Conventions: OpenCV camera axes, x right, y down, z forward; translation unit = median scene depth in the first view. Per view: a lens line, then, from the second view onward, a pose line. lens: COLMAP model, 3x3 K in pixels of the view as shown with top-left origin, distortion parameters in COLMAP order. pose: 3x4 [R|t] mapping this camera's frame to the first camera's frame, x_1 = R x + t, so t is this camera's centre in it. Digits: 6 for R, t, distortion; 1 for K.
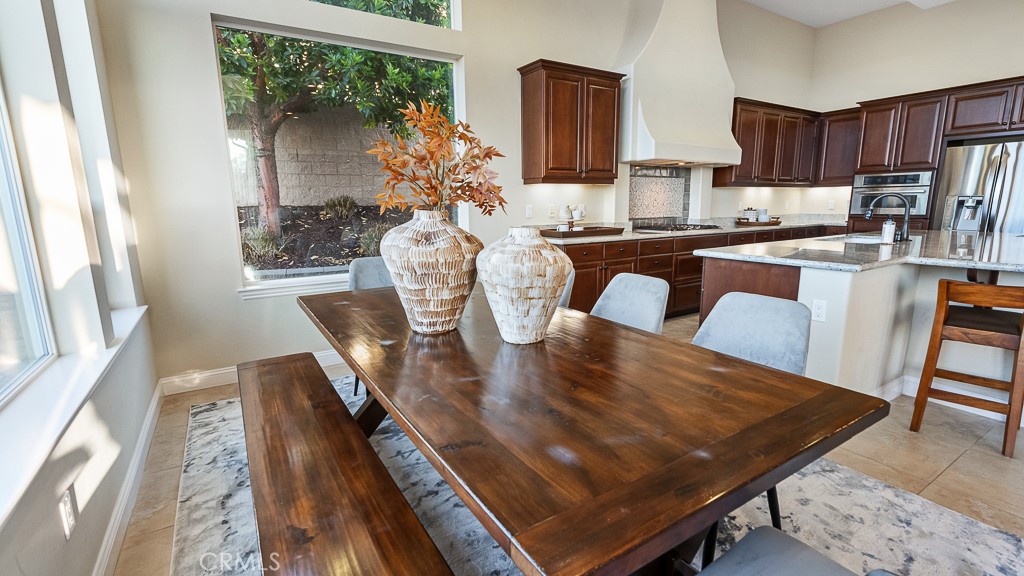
lens RADIAL K [[469.9, 0, 514.3], [0, 469.9, 291.1], [0, 0, 1]] dist [-0.001437, 0.000648]
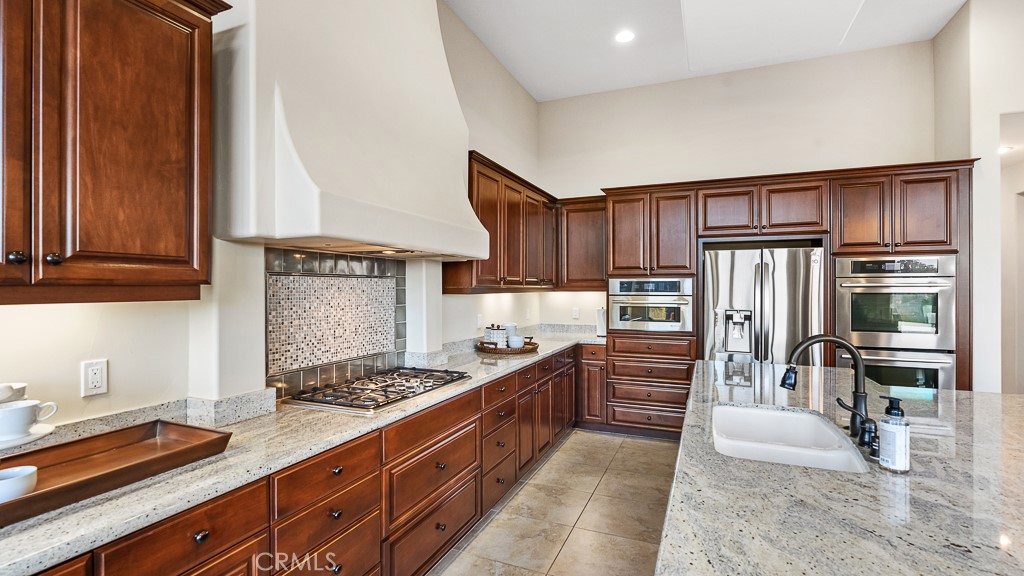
lens RADIAL K [[469.9, 0, 513.5], [0, 469.9, 283.7], [0, 0, 1]] dist [-0.001437, 0.000648]
pose [[0.824057, 0.016279, 0.566273, 0.173753], [0.095169, 0.981403, -0.166707, -0.135393], [-0.558456, 0.191267, 0.807182, 0.503531]]
